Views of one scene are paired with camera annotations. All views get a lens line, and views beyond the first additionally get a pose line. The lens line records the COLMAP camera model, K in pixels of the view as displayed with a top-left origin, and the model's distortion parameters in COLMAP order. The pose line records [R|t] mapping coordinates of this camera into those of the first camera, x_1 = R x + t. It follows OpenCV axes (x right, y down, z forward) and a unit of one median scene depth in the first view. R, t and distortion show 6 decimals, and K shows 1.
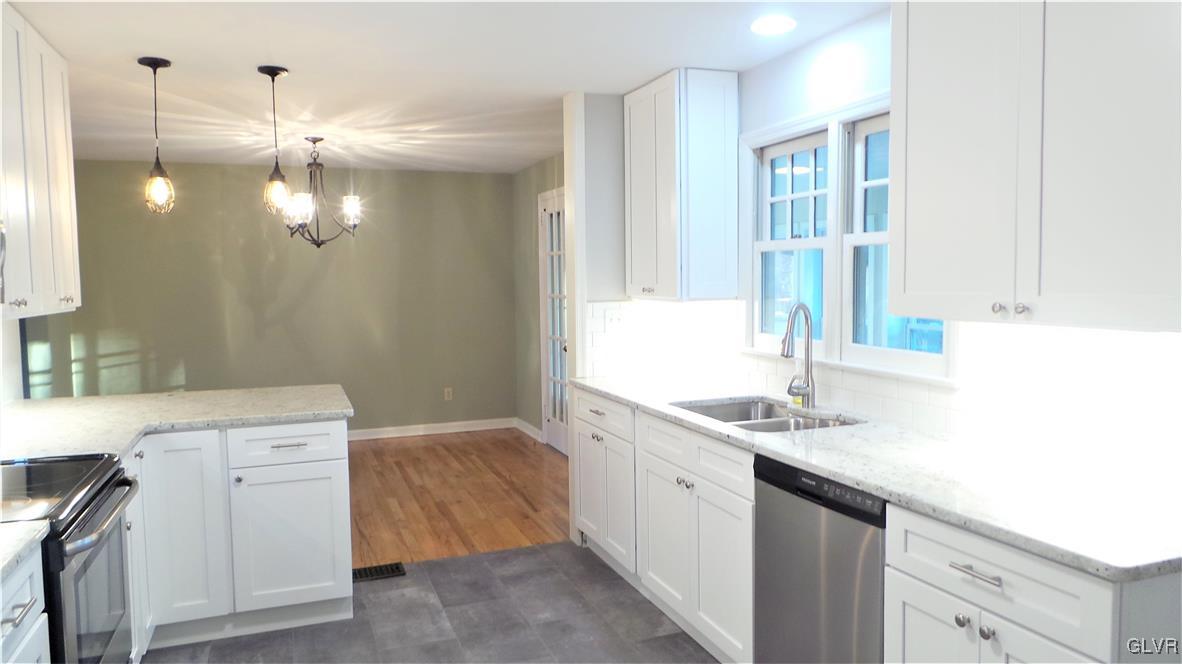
lens RADIAL K [[820.1, 0, 591.0], [0, 820.1, 332.0], [0, 0, 1]] dist [0.002971, 0.002351]
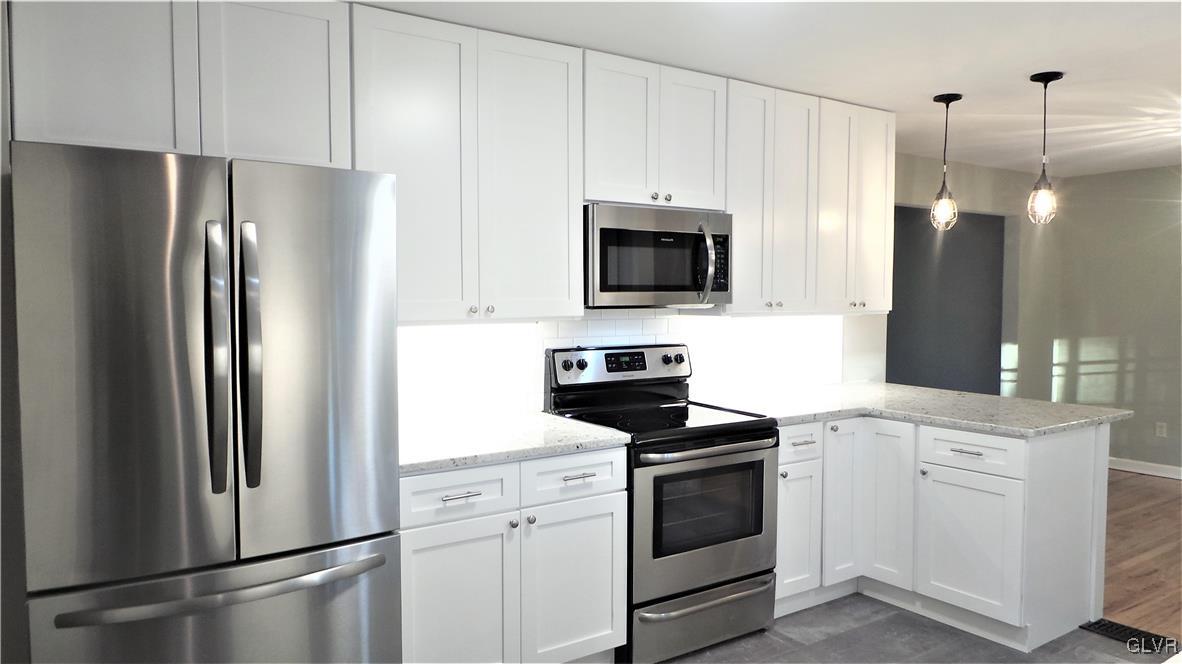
lens RADIAL K [[818.9, 0, 591.0], [0, 818.9, 332.0], [0, 0, 1]] dist [-0.003622, -0.003532]
pose [[0.239610, 0.060620, -0.968975, 0.428753], [-0.070016, 0.996529, 0.045030, -0.021000], [0.968341, 0.057054, 0.243023, 0.247724]]
